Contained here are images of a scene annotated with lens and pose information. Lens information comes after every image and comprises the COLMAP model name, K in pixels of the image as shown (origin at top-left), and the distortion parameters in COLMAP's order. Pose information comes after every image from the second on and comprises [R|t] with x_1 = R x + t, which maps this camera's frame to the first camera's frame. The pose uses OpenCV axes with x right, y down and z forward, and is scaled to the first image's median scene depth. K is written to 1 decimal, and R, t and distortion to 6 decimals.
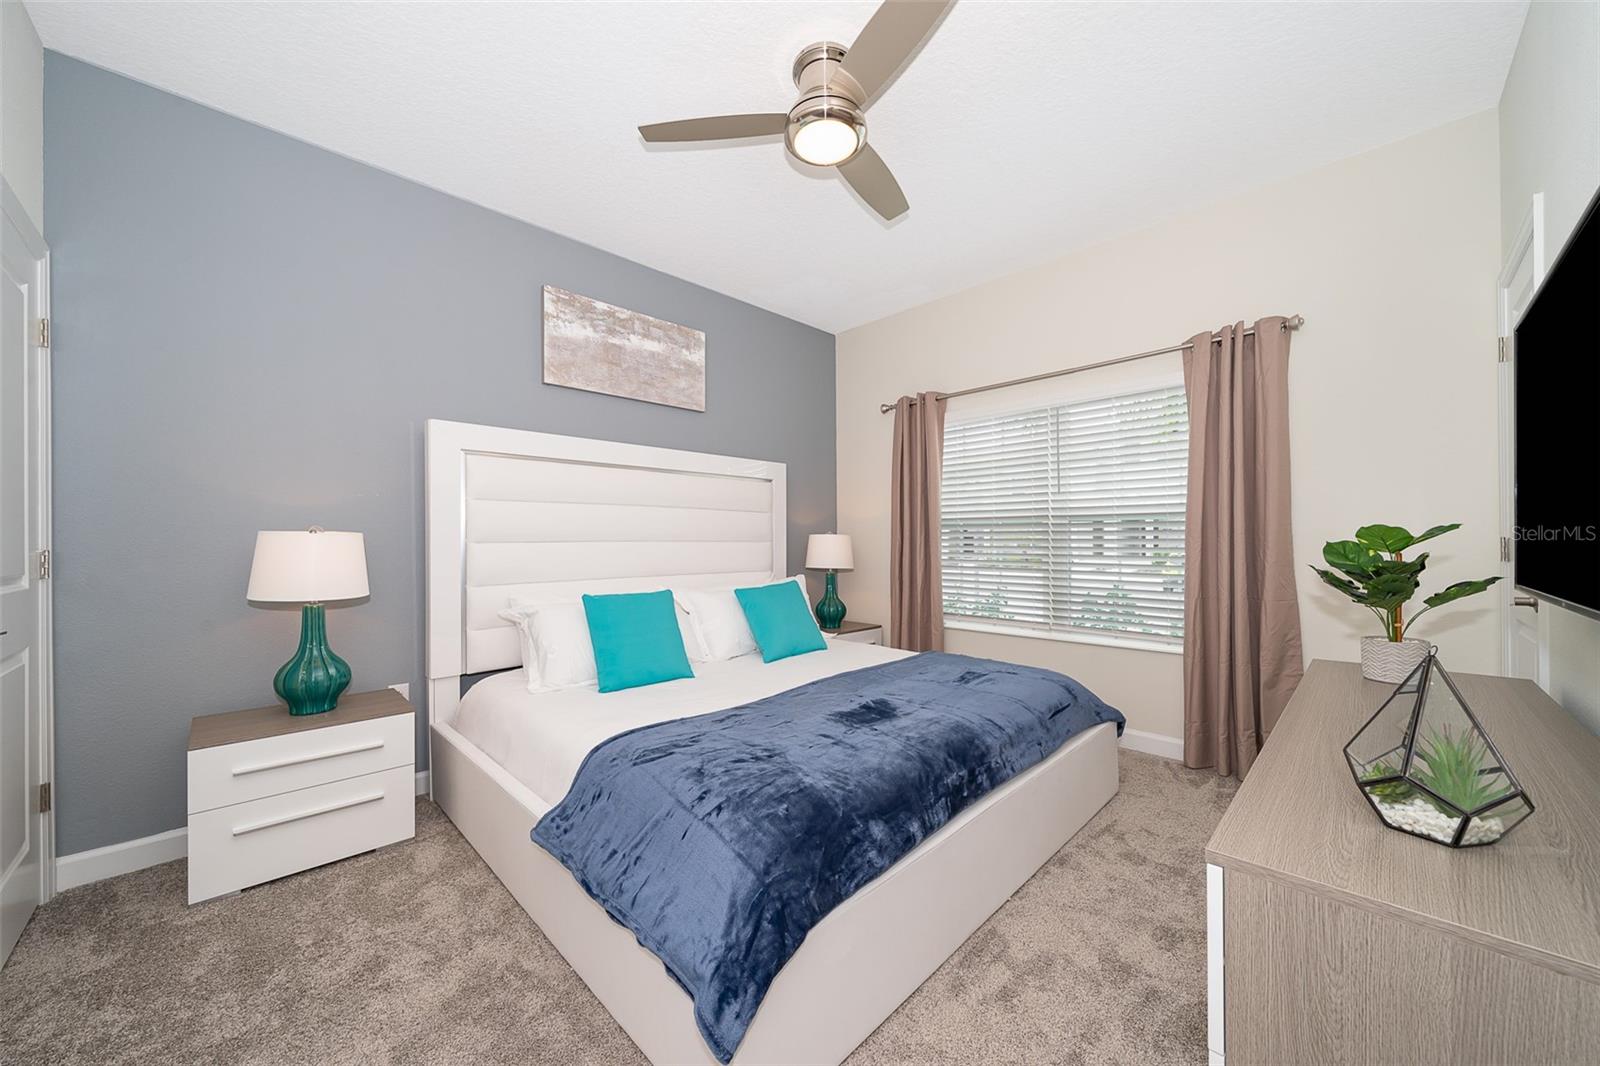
lens RADIAL K [[546.2, 0, 790.9], [0, 546.2, 536.0], [0, 0, 1]] dist [-0.001403, -0.000167]
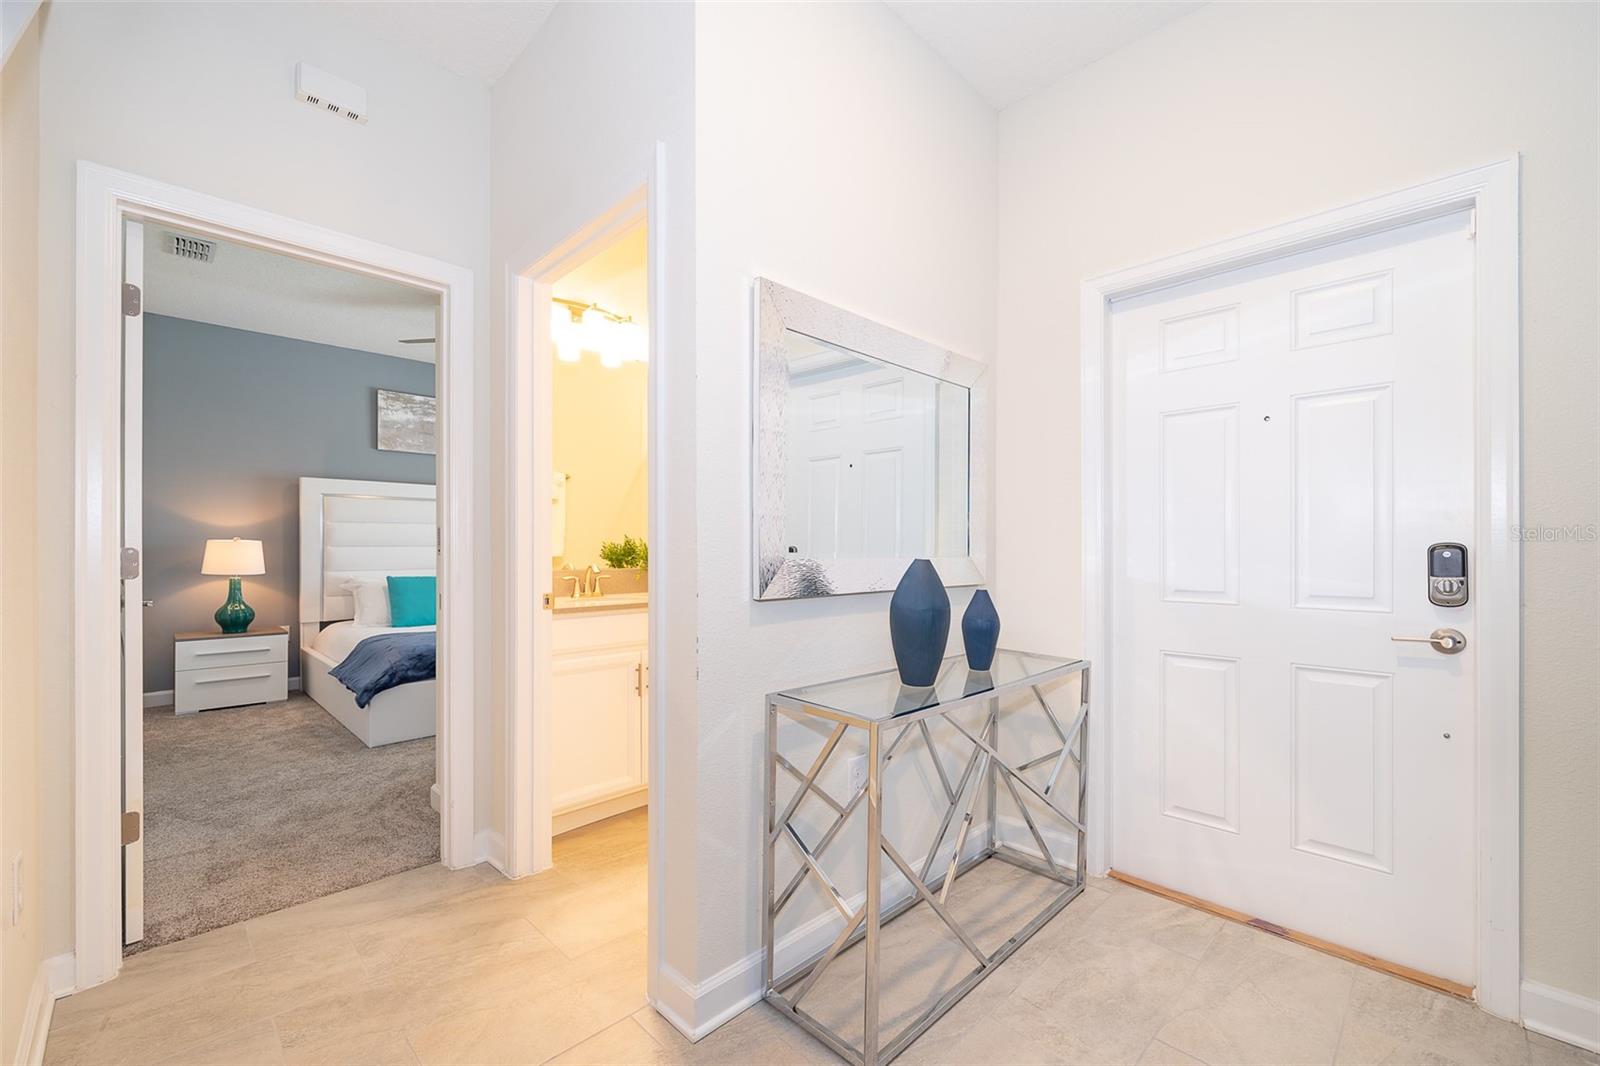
lens RADIAL K [[655.0, 0, 800.3], [0, 655.0, 548.2], [0, 0, 1]] dist [-0.001309, -0.000172]
pose [[0.999692, -0.002096, -0.024733, 1.001236], [0.001878, 0.999959, -0.008837, 0.037733], [0.024750, 0.008788, 0.999655, -1.074520]]
